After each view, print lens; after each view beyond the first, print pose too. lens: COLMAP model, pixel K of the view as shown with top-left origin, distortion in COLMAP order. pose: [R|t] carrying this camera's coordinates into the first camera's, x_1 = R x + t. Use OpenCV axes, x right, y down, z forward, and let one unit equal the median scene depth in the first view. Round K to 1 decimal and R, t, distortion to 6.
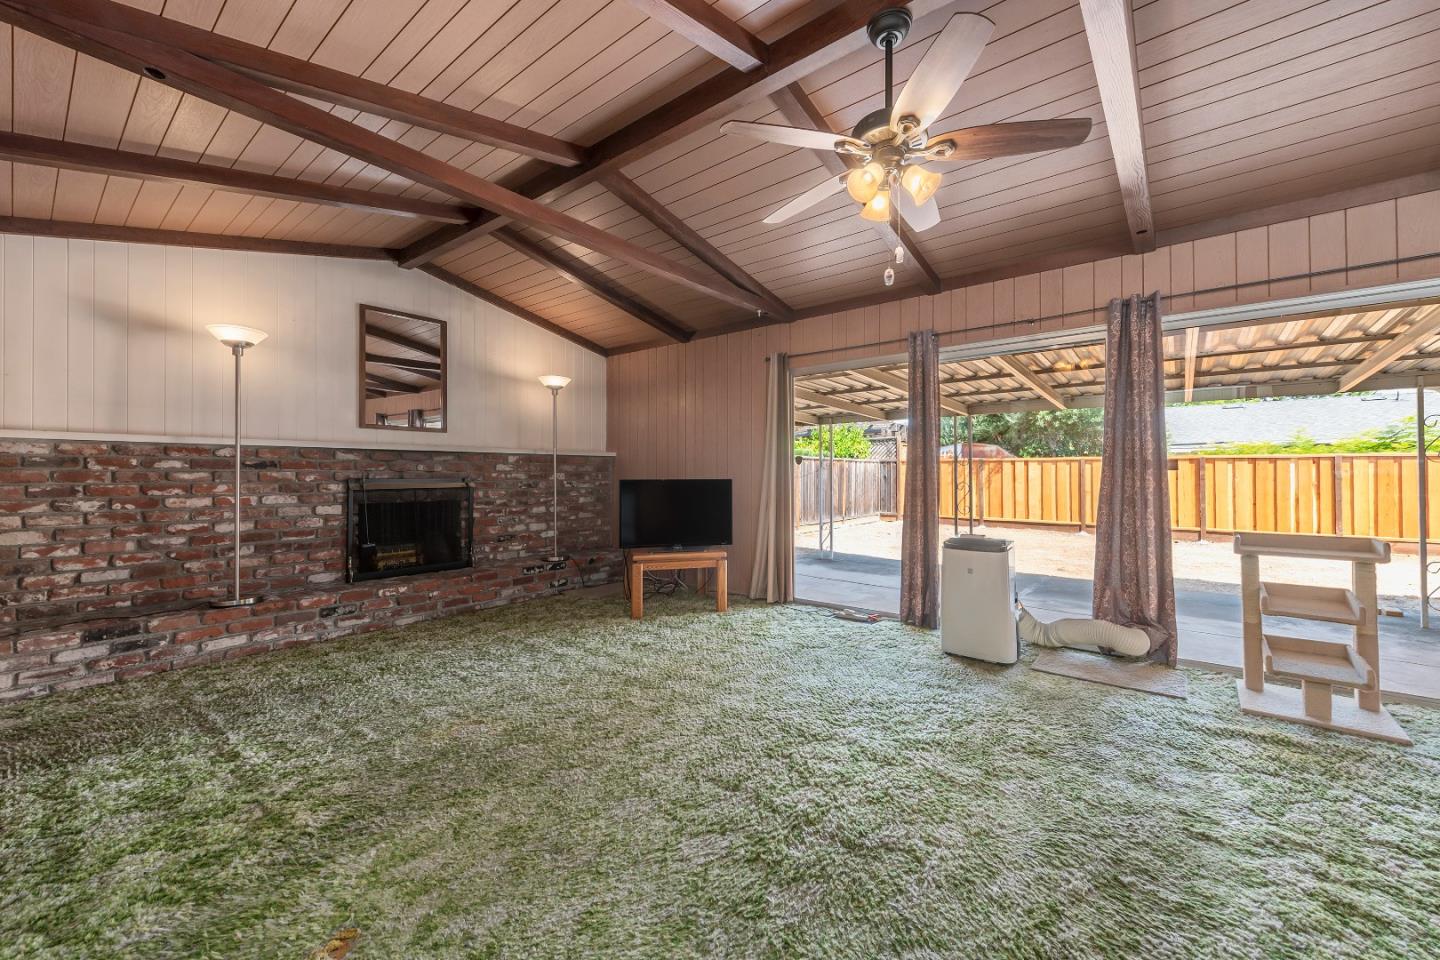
lens RADIAL K [[578.6, 0, 720.1], [0, 578.6, 459.6], [0, 0, 1]] dist [0.000671, -0.000027]
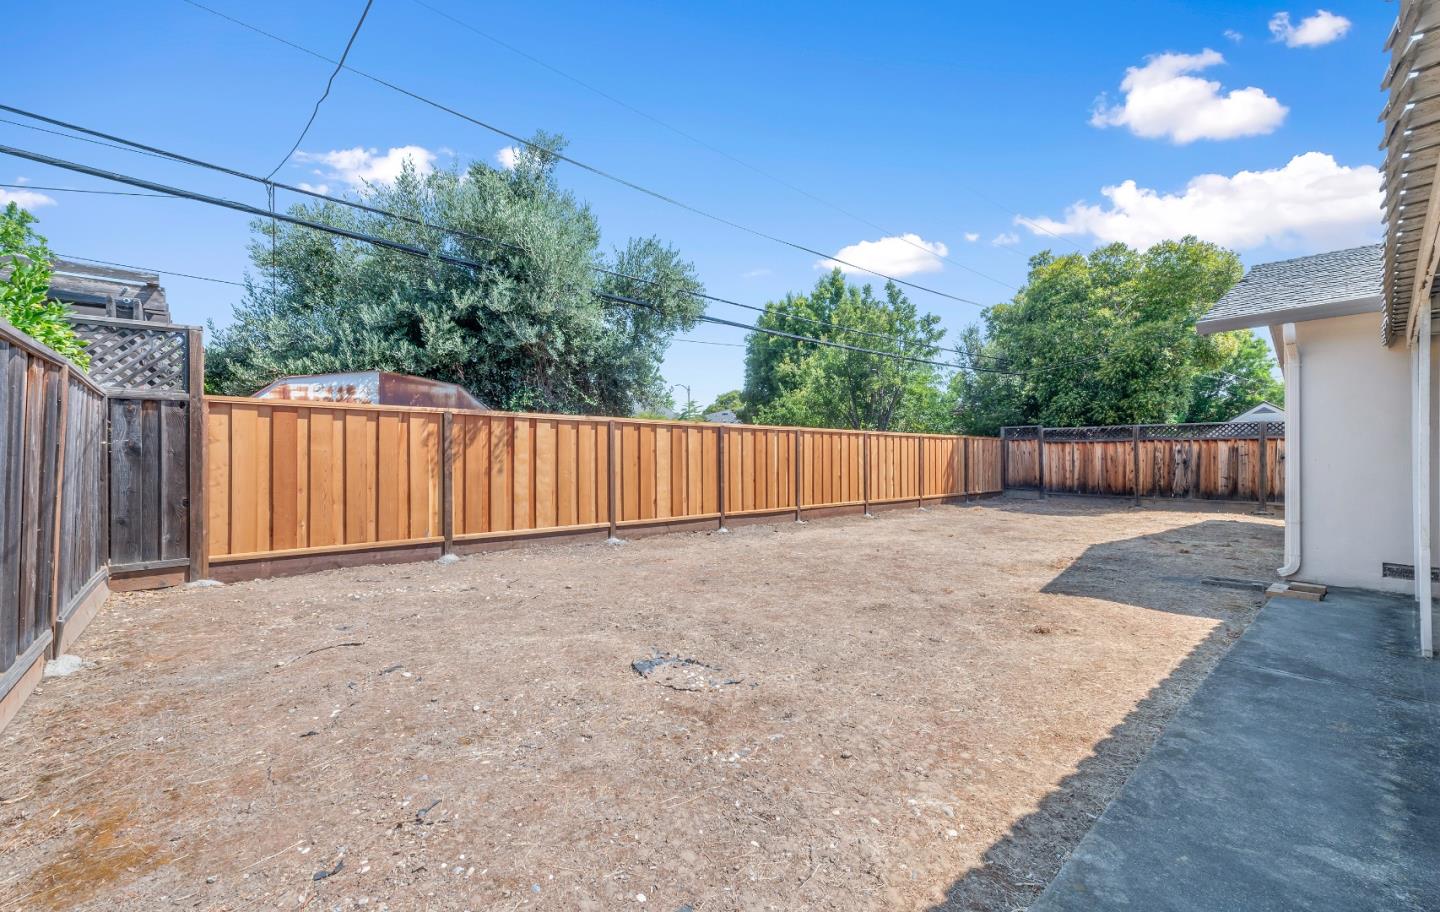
lens RADIAL K [[564.3, 0, 723.8], [0, 564.3, 458.9], [0, 0, 1]] dist [0.000437, -0.000101]
pose [[0.156285, -0.012814, 0.987629, 0.043925], [-0.028476, 0.999442, 0.017474, 0.024412], [-0.987301, -0.030854, 0.155833, 0.745310]]
